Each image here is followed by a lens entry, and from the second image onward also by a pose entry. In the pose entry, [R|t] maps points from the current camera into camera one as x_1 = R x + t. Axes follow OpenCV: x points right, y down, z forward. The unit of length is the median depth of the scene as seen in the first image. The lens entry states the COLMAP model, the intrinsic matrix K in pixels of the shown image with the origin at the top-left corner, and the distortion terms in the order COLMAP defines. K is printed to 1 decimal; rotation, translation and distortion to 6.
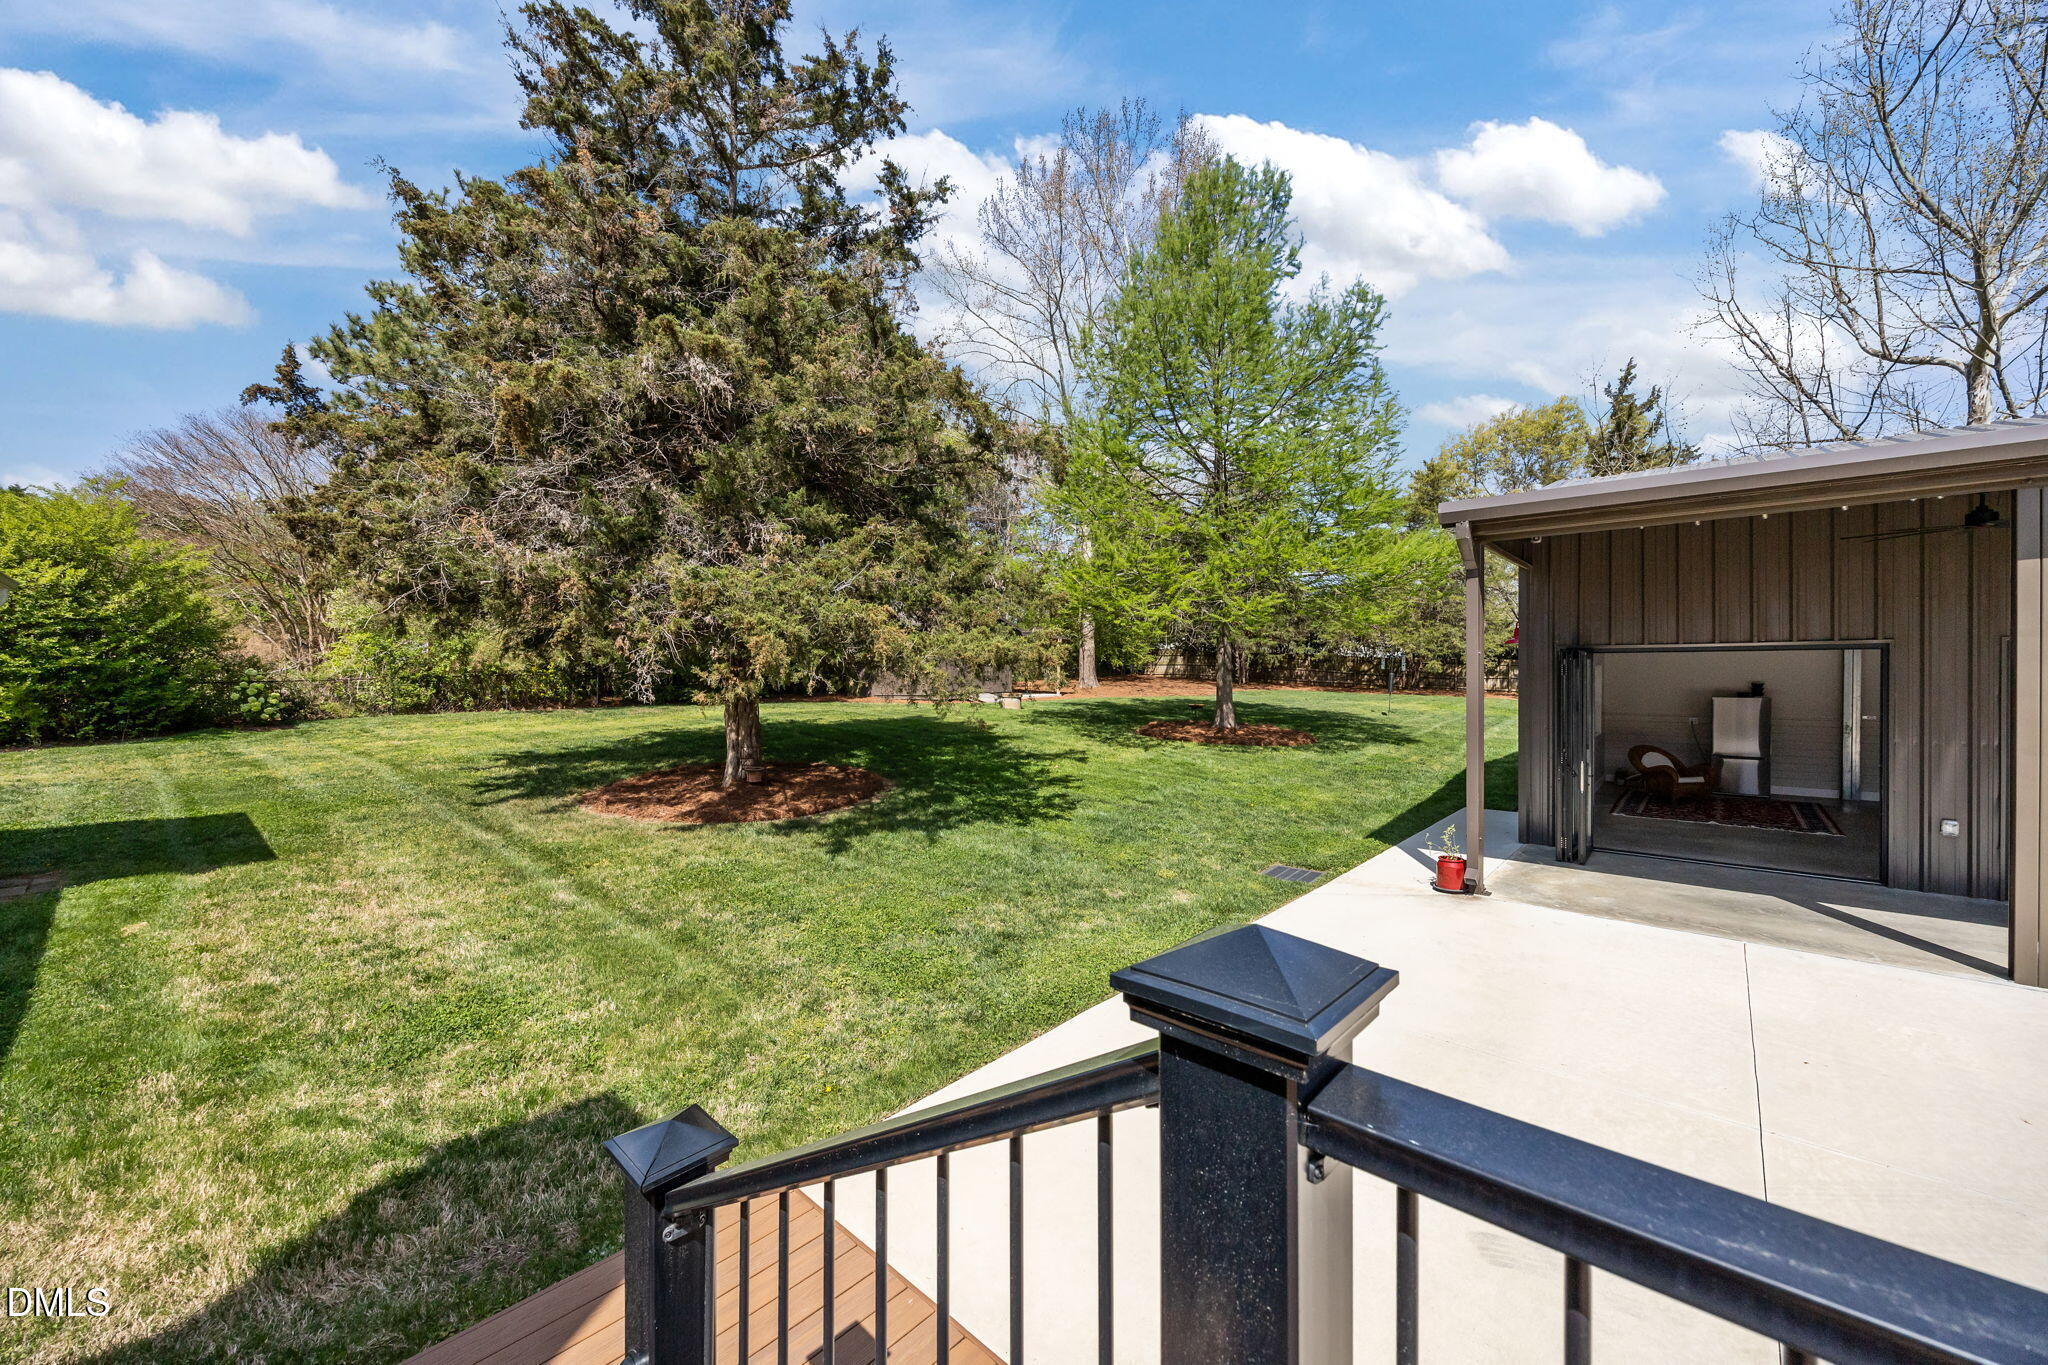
lens RADIAL K [[790.3, 0, 1021.7], [0, 790.3, 676.0], [0, 0, 1]] dist [-0.001632, 0.000111]
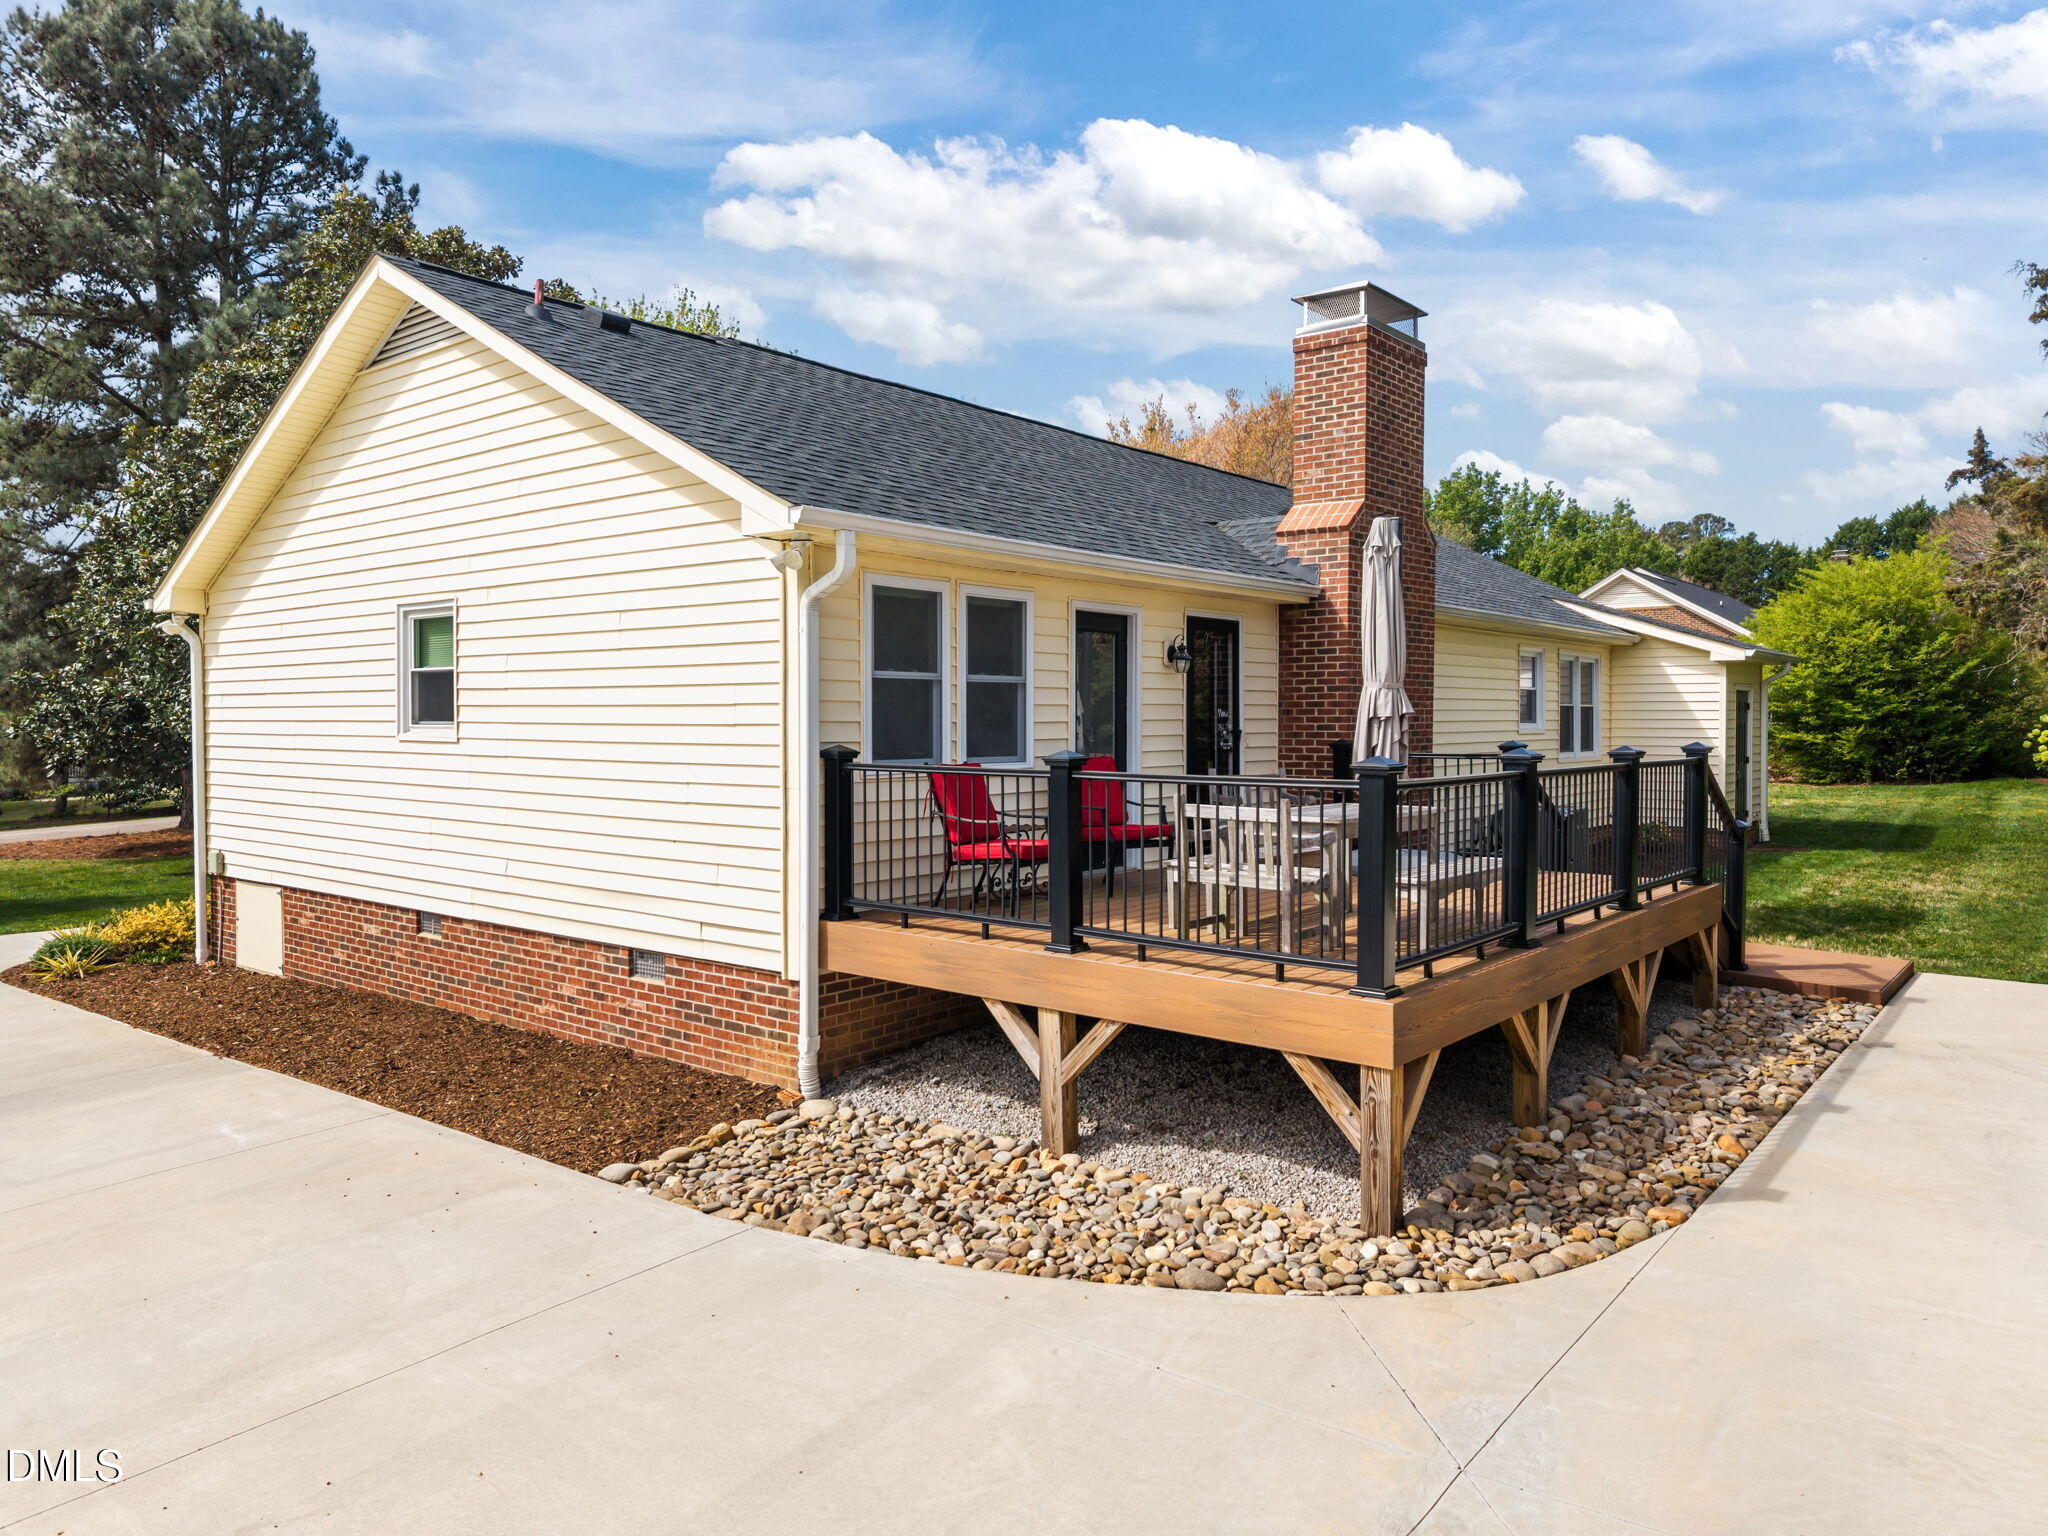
lens RADIAL K [[1382.1, 0, 1029.6], [0, 1382.1, 757.4], [0, 0, 1]] dist [-0.008737, -0.001226]
pose [[0.049364, 0.029463, -0.998346, 0.686823], [-0.010670, 0.999523, 0.028970, 0.007075], [0.998724, 0.009222, 0.049655, -0.317192]]
